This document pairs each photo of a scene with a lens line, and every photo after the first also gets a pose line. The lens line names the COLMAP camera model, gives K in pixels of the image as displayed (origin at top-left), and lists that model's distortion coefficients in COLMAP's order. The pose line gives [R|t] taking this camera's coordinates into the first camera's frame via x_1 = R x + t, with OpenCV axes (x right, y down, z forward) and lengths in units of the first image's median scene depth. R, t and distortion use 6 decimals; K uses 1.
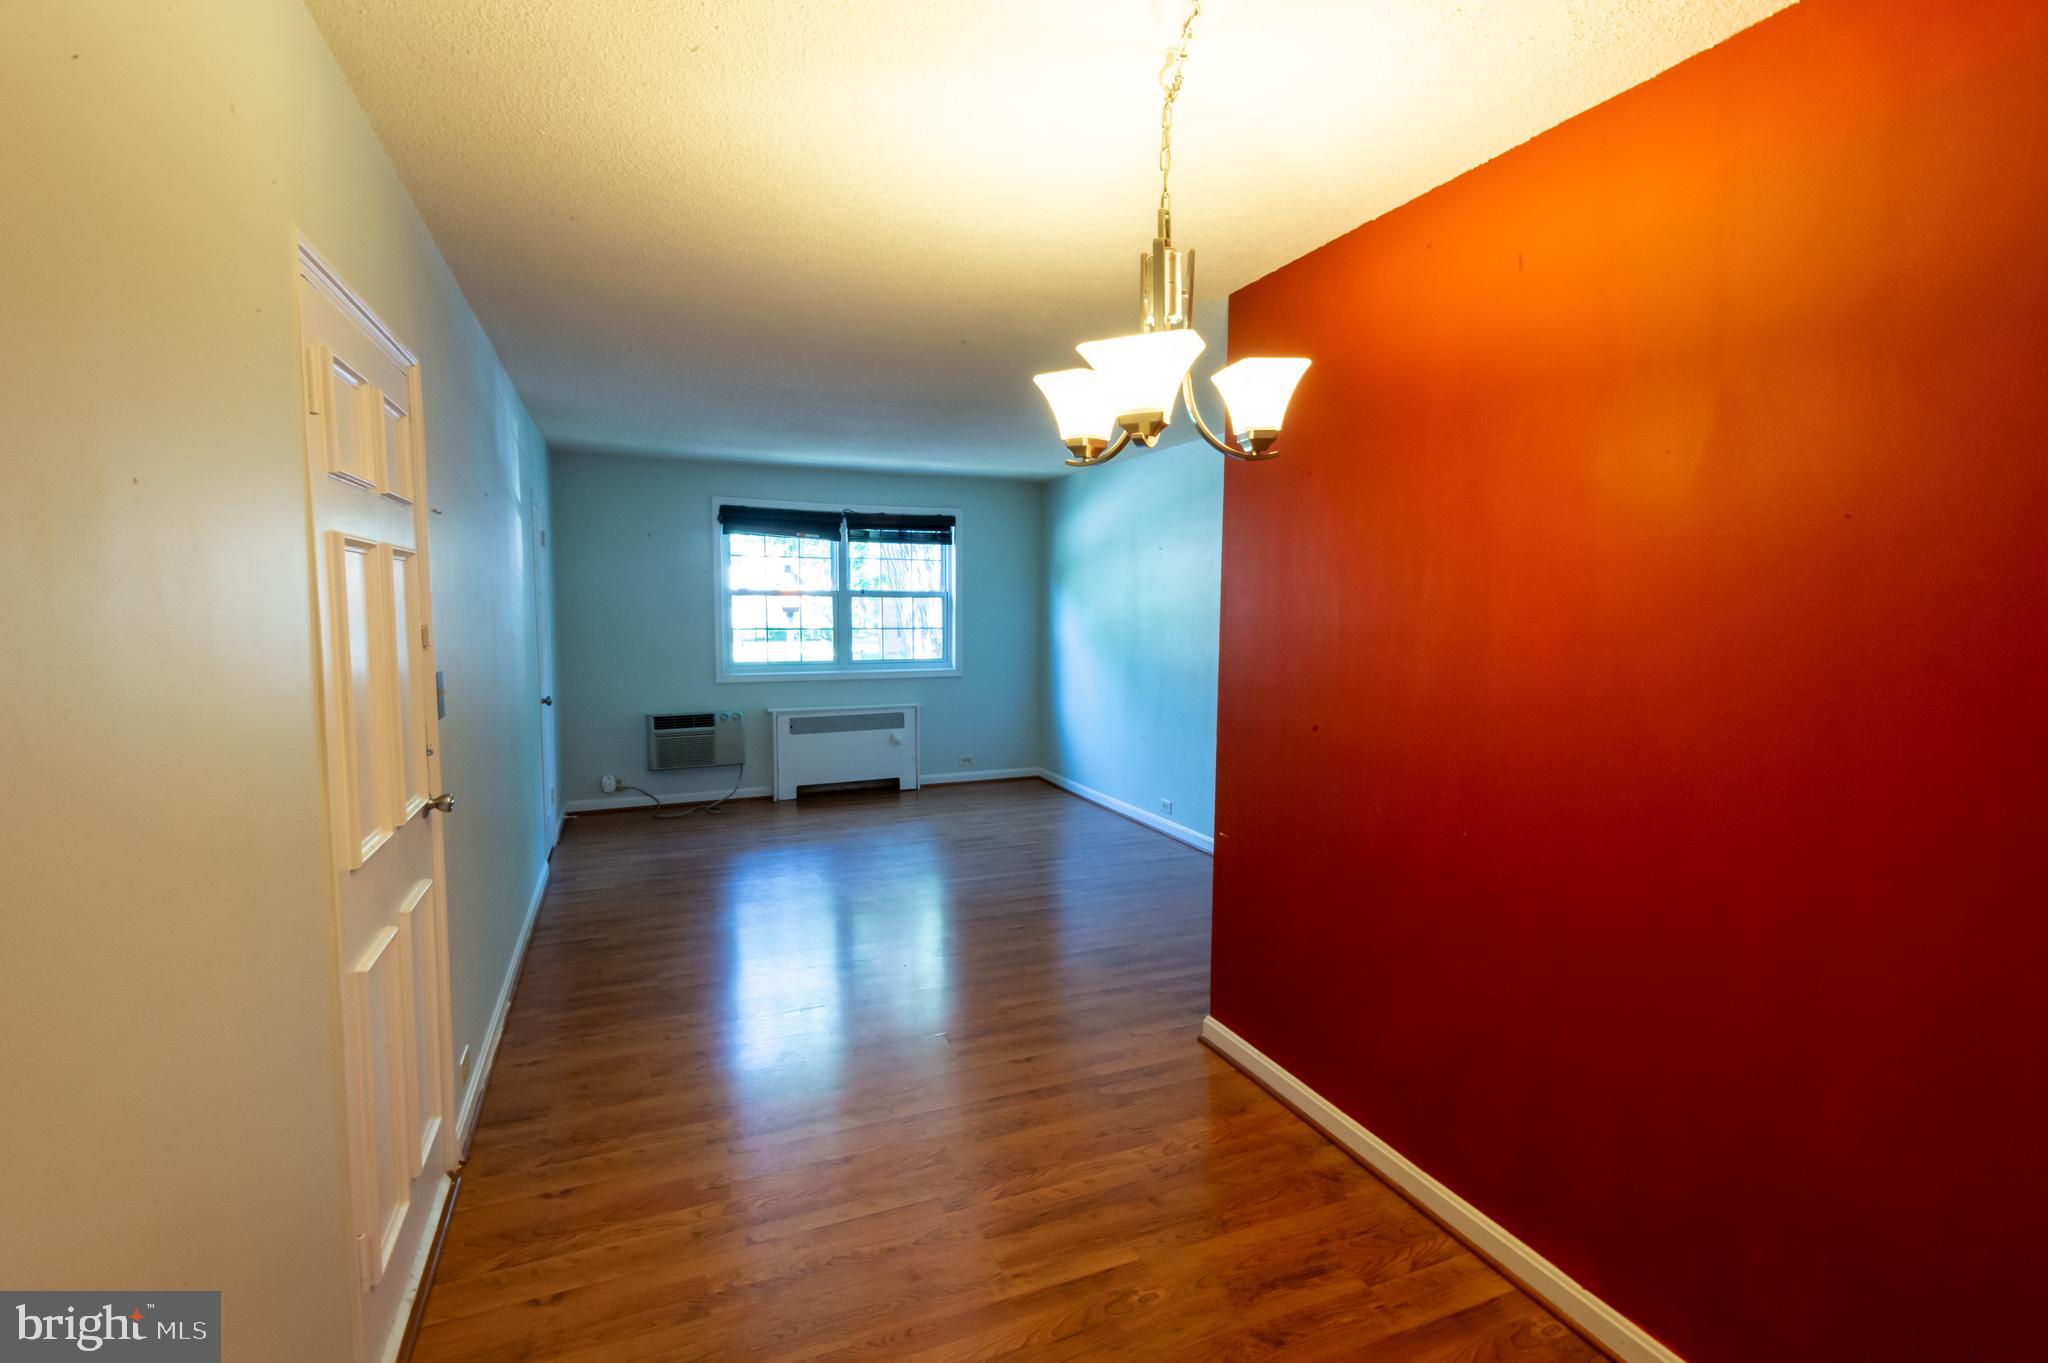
lens RADIAL K [[943.6, 0, 1032.6], [0, 943.6, 685.2], [0, 0, 1]] dist [0.024214, -0.011269]
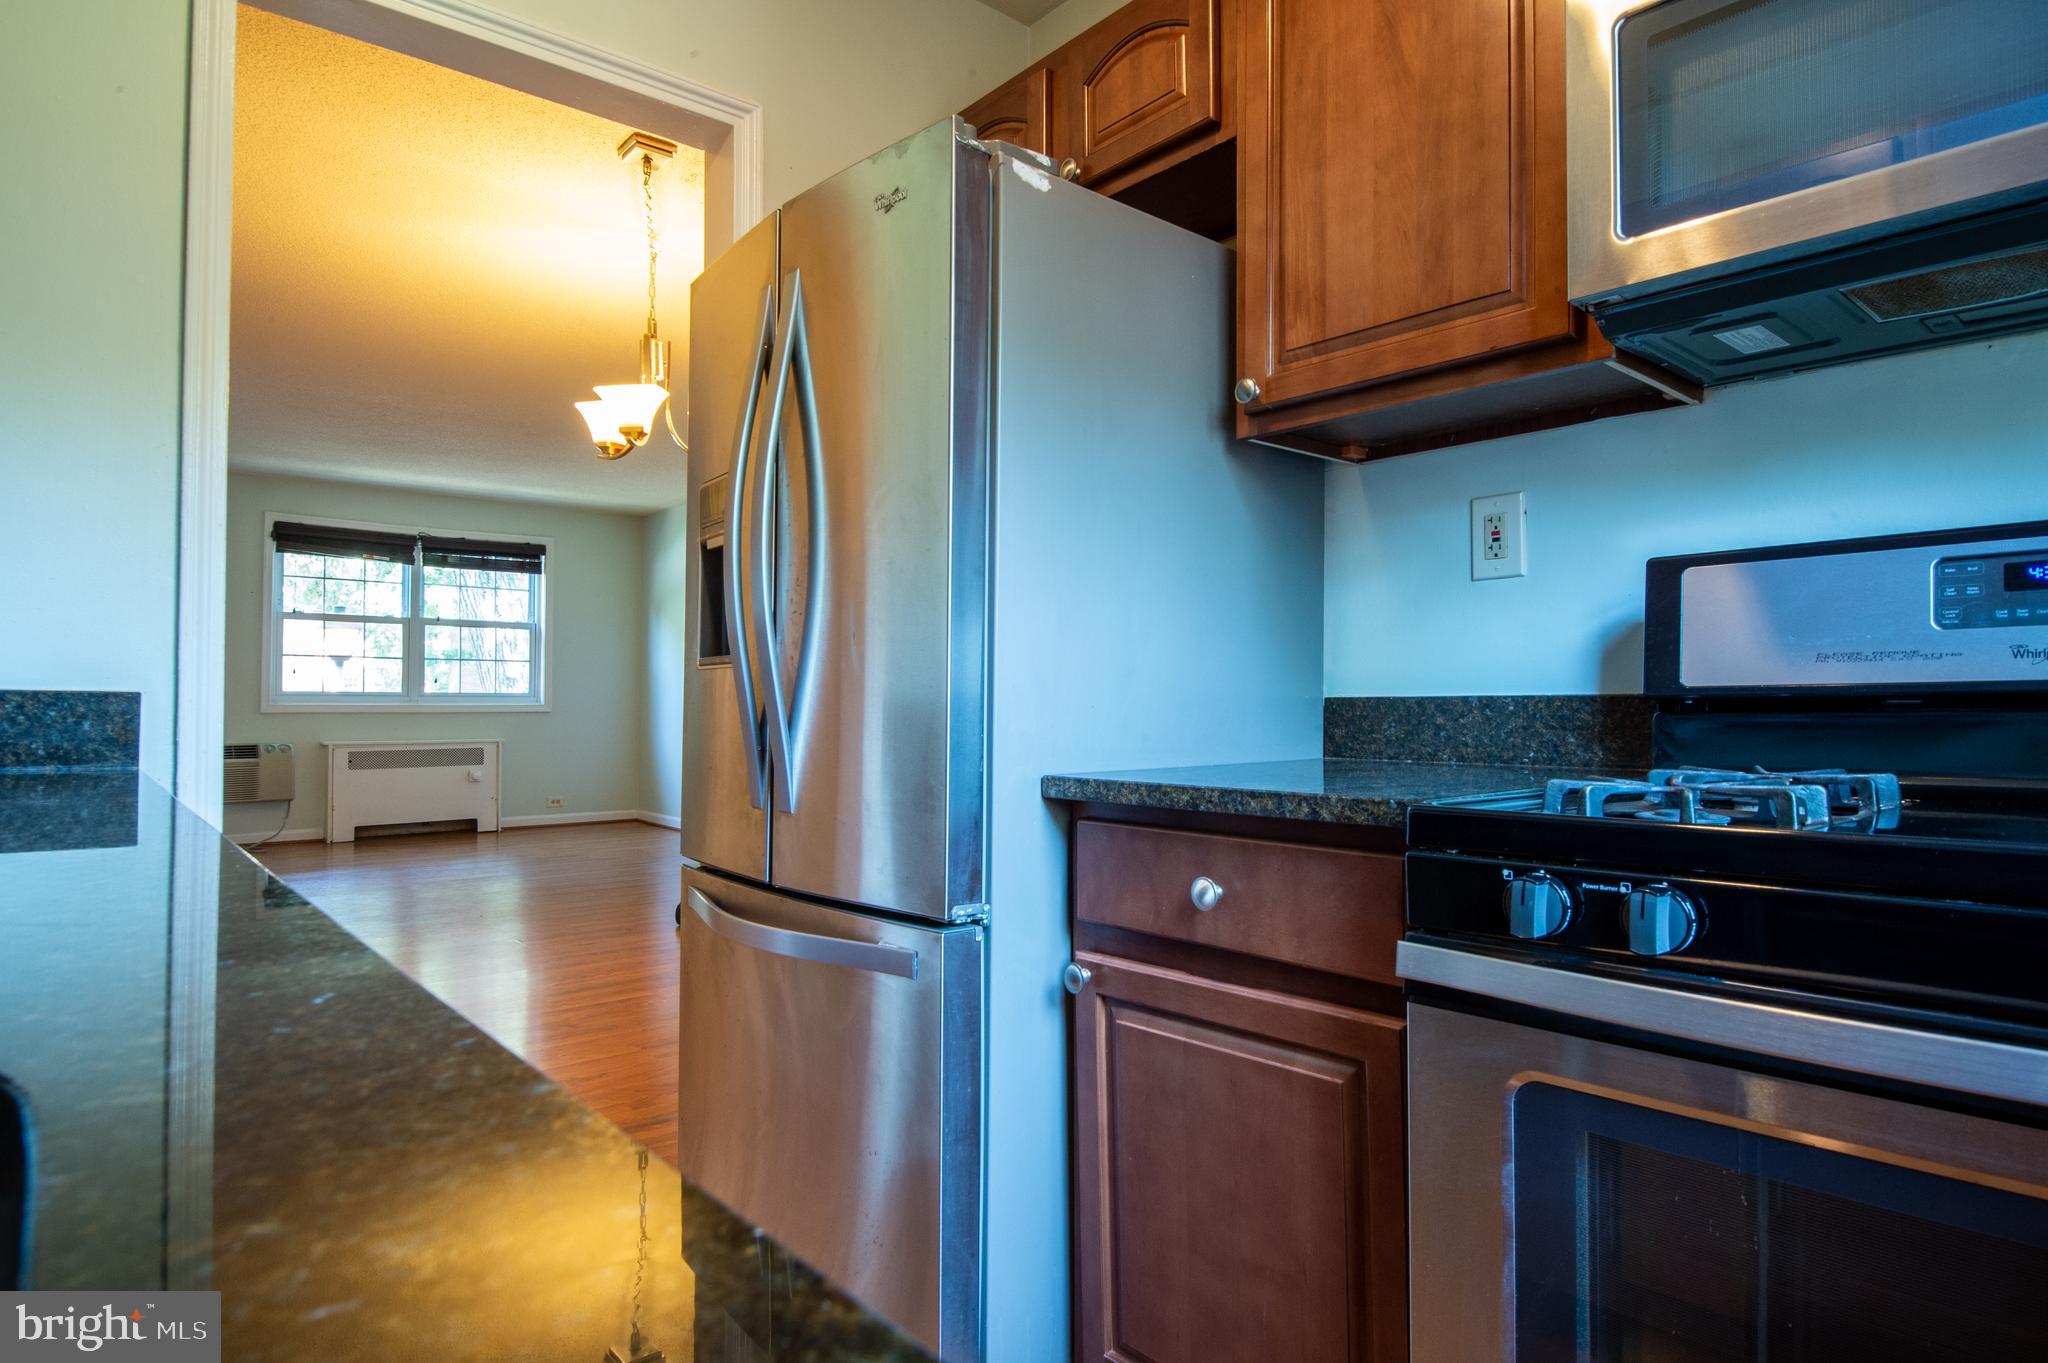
lens RADIAL K [[1142.1, 0, 1021.3], [0, 1142.1, 681.3], [0, 0, 1]] dist [0.000809, -0.017100]
pose [[0.954028, 0.003229, 0.299700, 0.034353], [0.025960, 0.995294, -0.093361, 0.084570], [-0.298591, 0.096849, 0.949455, -0.251175]]
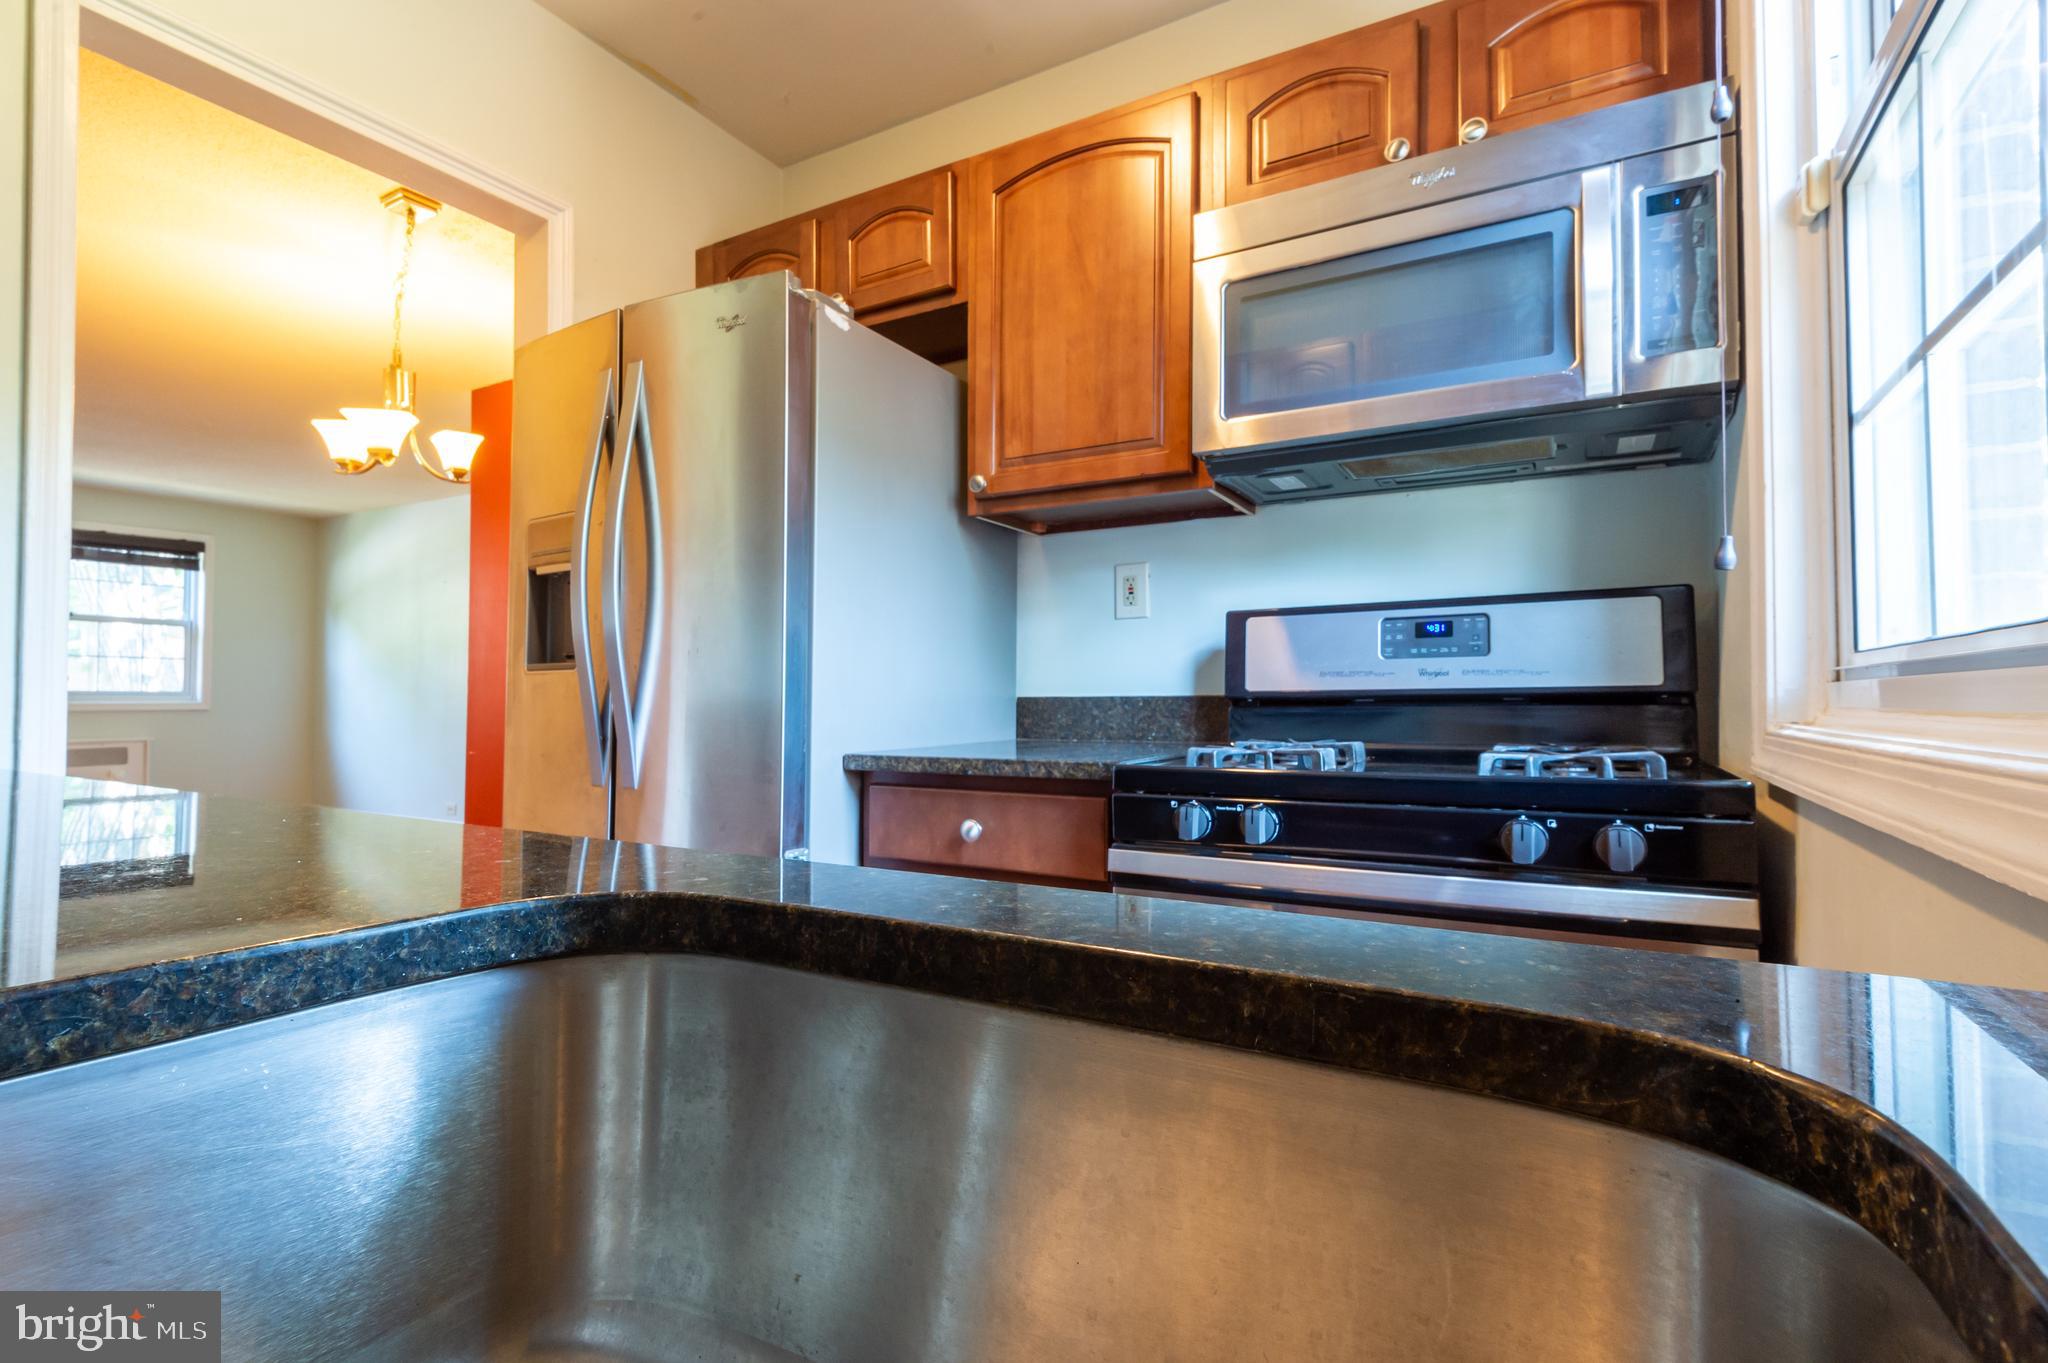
lens RADIAL K [[943.6, 0, 1016.8], [0, 943.6, 678.7], [0, 0, 1]] dist [0.024214, -0.011269]
pose [[0.800176, 0.009789, 0.599685, -0.001984], [0.050182, 0.995268, -0.083205, 0.085319], [-0.597662, 0.096672, 0.795899, -0.268073]]
